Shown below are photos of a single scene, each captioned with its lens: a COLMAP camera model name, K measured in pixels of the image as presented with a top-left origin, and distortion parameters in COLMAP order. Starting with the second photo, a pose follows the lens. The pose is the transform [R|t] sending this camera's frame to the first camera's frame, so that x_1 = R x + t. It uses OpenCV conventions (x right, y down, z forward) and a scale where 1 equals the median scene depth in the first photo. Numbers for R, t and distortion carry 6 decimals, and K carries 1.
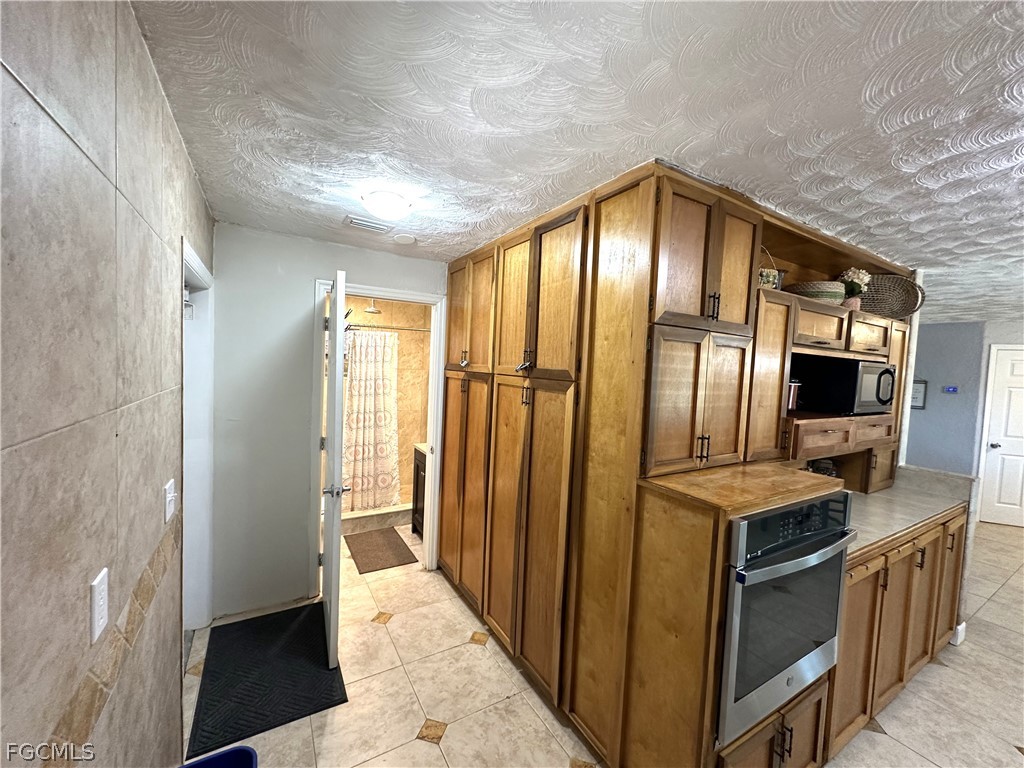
lens RADIAL K [[408.0, 0, 512.5], [0, 408.0, 384.6], [0, 0, 1]] dist [-0.002498, -0.000214]
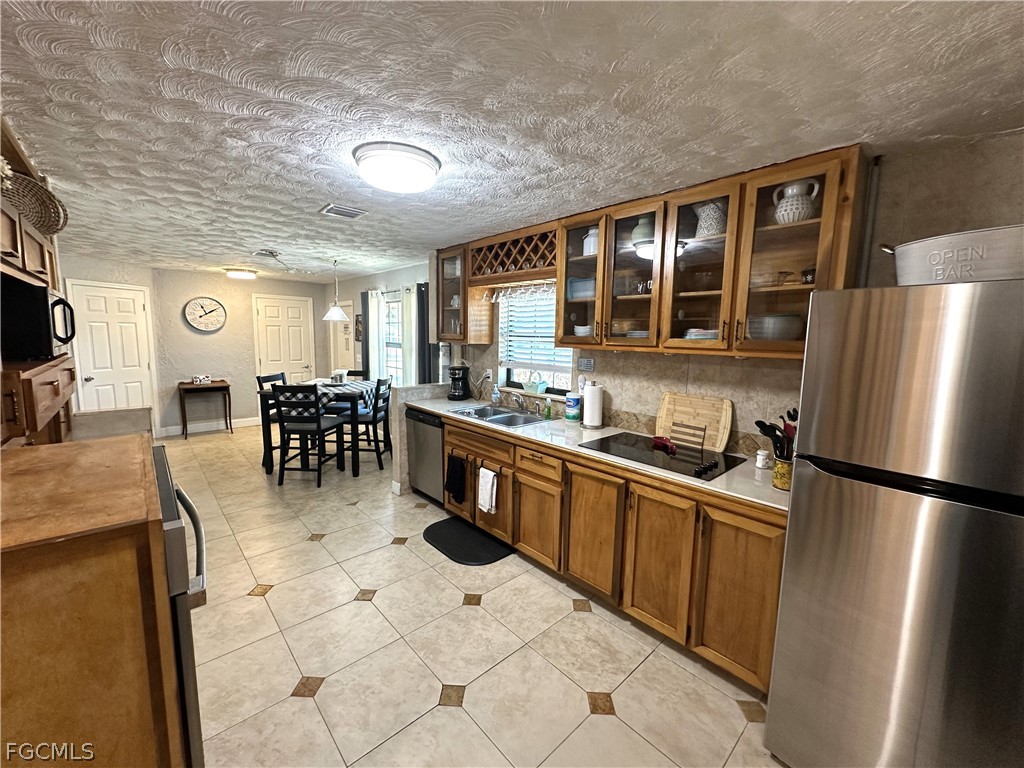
lens RADIAL K [[408.0, 0, 509.8], [0, 408.0, 384.0], [0, 0, 1]] dist [-0.002498, -0.000214]
pose [[-0.202101, -0.165876, 0.965215, -0.069974], [0.018532, 0.984728, 0.173110, 0.004950], [-0.979189, 0.052873, -0.195940, 0.303351]]
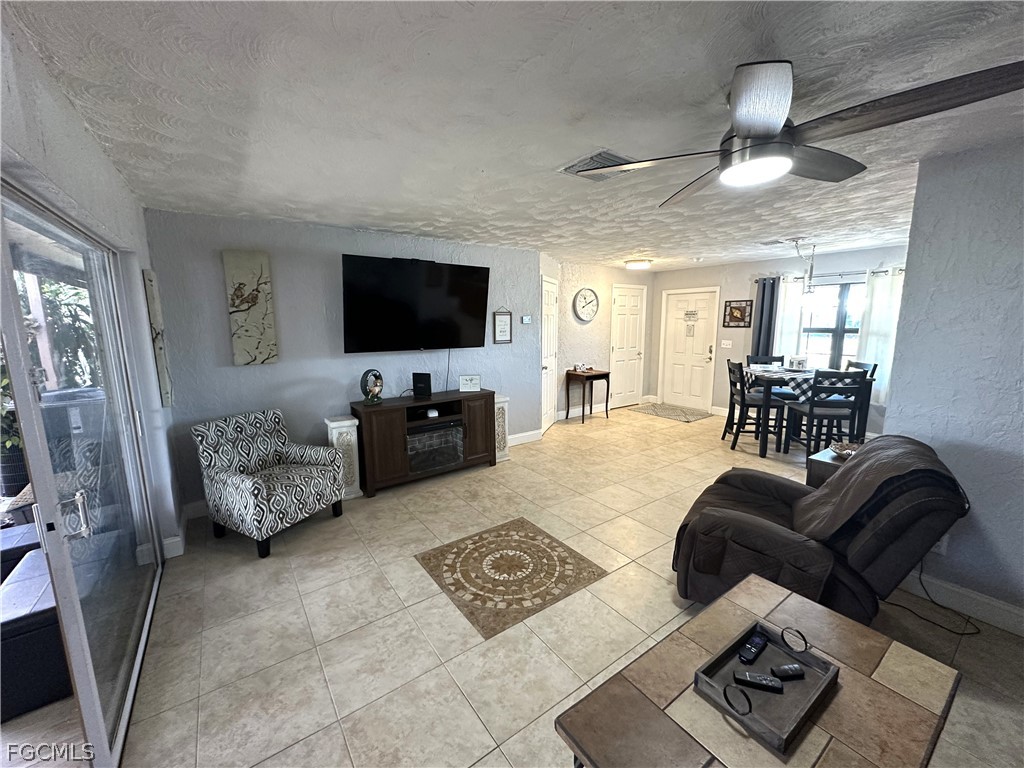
lens RADIAL K [[408.0, 0, 511.5], [0, 408.0, 382.9], [0, 0, 1]] dist [-0.002498, -0.000214]
pose [[-0.080382, -0.195909, 0.977322, 0.163911], [0.051485, 0.978370, 0.200353, -0.082166], [-0.995434, 0.066422, -0.068556, 2.366361]]
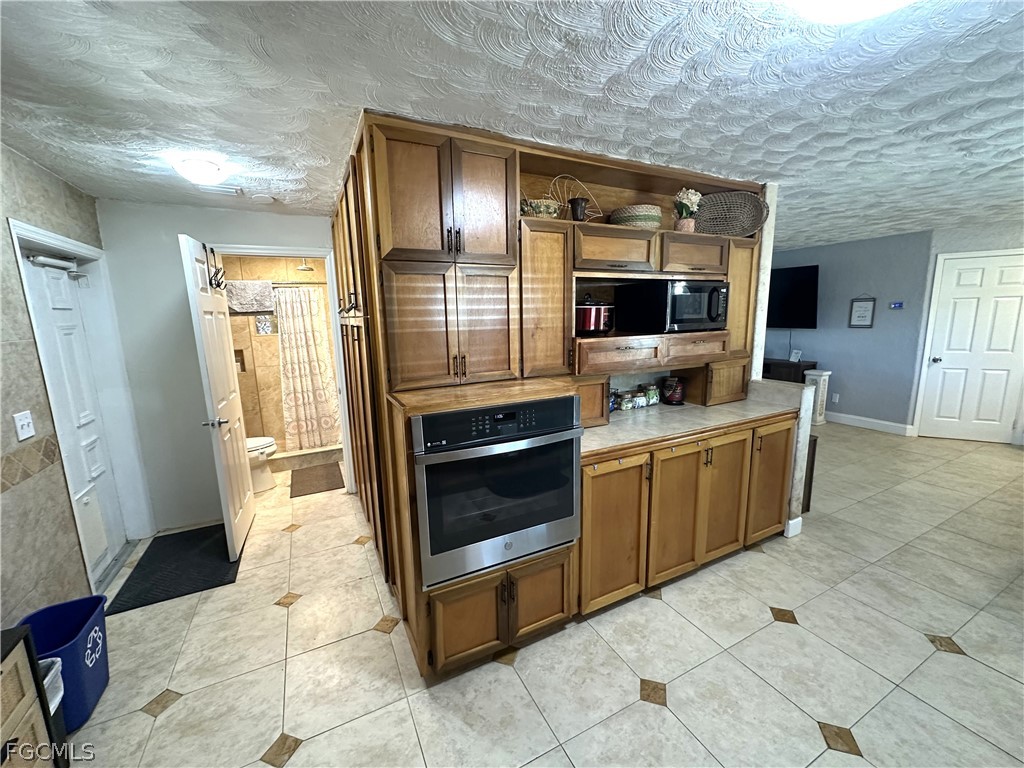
lens RADIAL K [[408.0, 0, 512.8], [0, 408.0, 384.3], [0, 0, 1]] dist [-0.002498, -0.000214]
pose [[0.995361, -0.055362, -0.078682, 0.491964], [0.064348, 0.991081, 0.116695, 0.056754], [0.071519, -0.121217, 0.990046, -0.104809]]
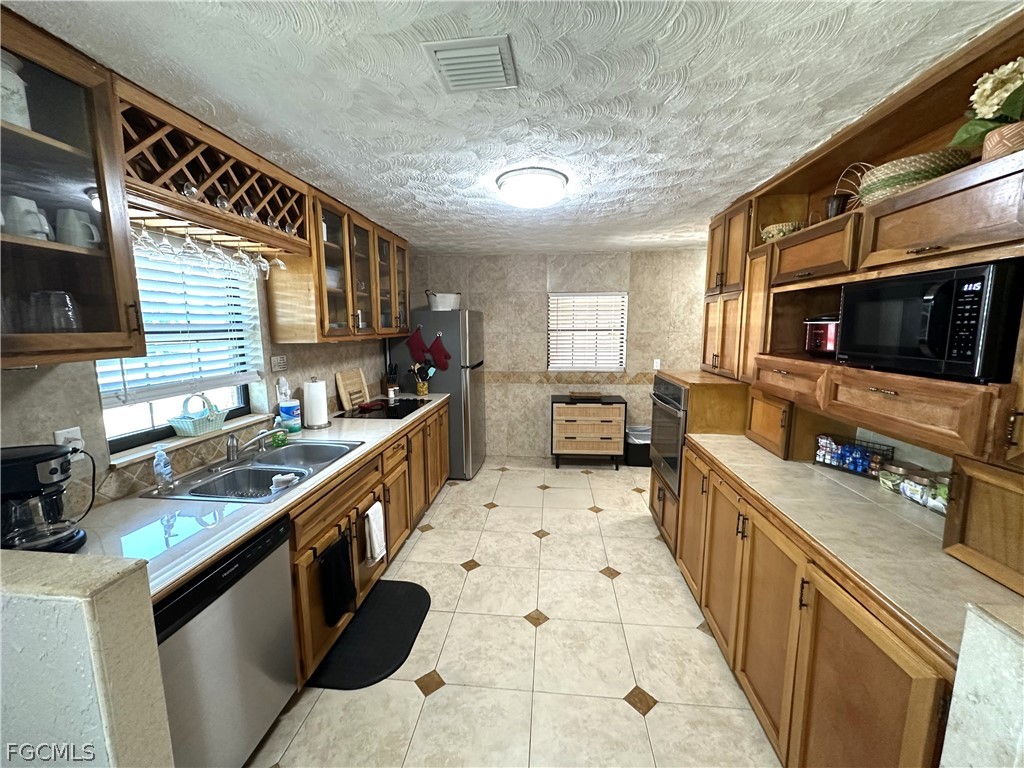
lens RADIAL K [[408.0, 0, 511.5], [0, 408.0, 383.4], [0, 0, 1]] dist [-0.002498, -0.000214]
pose [[-0.592014, 0.071783, -0.802724, 1.667424], [-0.061229, 0.989141, 0.133609, 0.047614], [0.803598, 0.128249, -0.581190, 0.918984]]
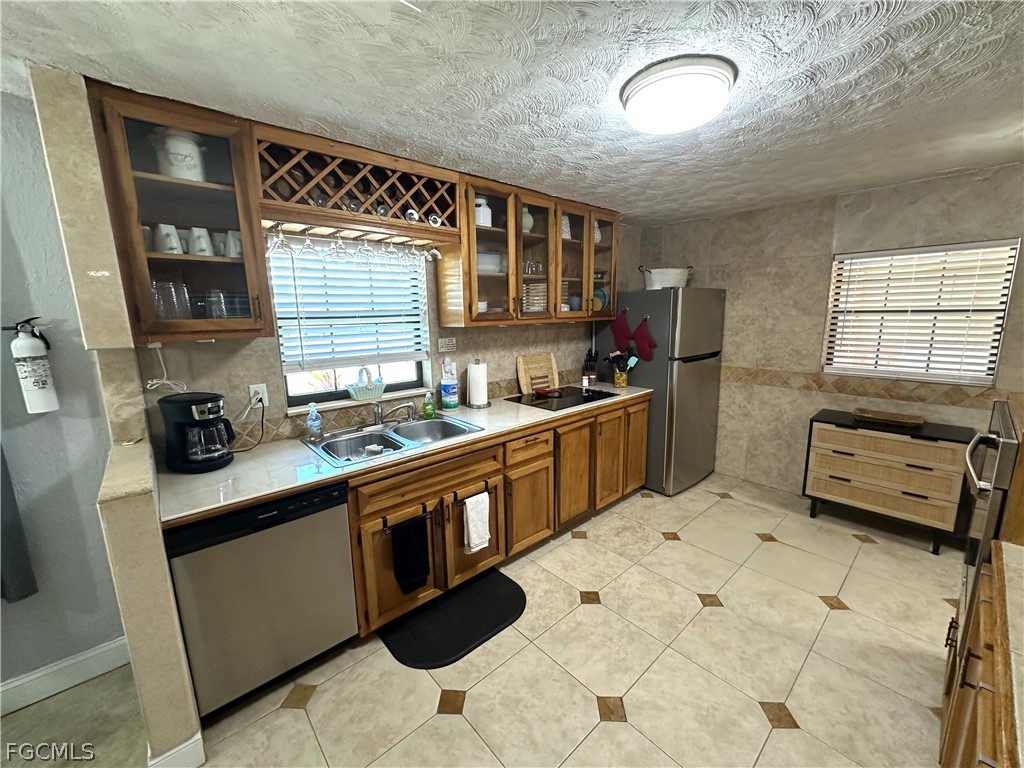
lens RADIAL K [[408.0, 0, 512.2], [0, 408.0, 383.2], [0, 0, 1]] dist [-0.002498, -0.000214]
pose [[-0.981229, 0.006889, -0.192723, 1.210258], [-0.034807, 0.976622, 0.212127, 0.026423], [0.189679, 0.214853, -0.958050, 0.997970]]
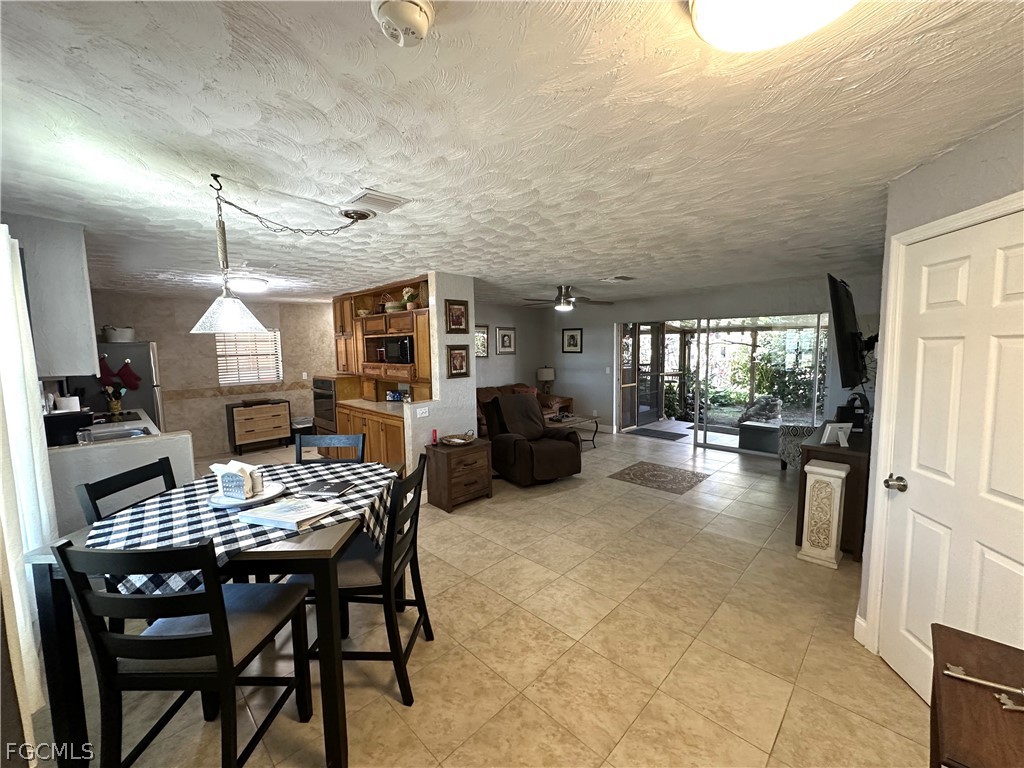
lens RADIAL K [[408.0, 0, 512.3], [0, 408.0, 383.0], [0, 0, 1]] dist [-0.002498, -0.000214]
pose [[0.251371, 0.042169, -0.966972, 2.998175], [-0.019174, 0.999071, 0.038584, 0.082404], [0.967701, 0.008841, 0.251946, 1.059528]]
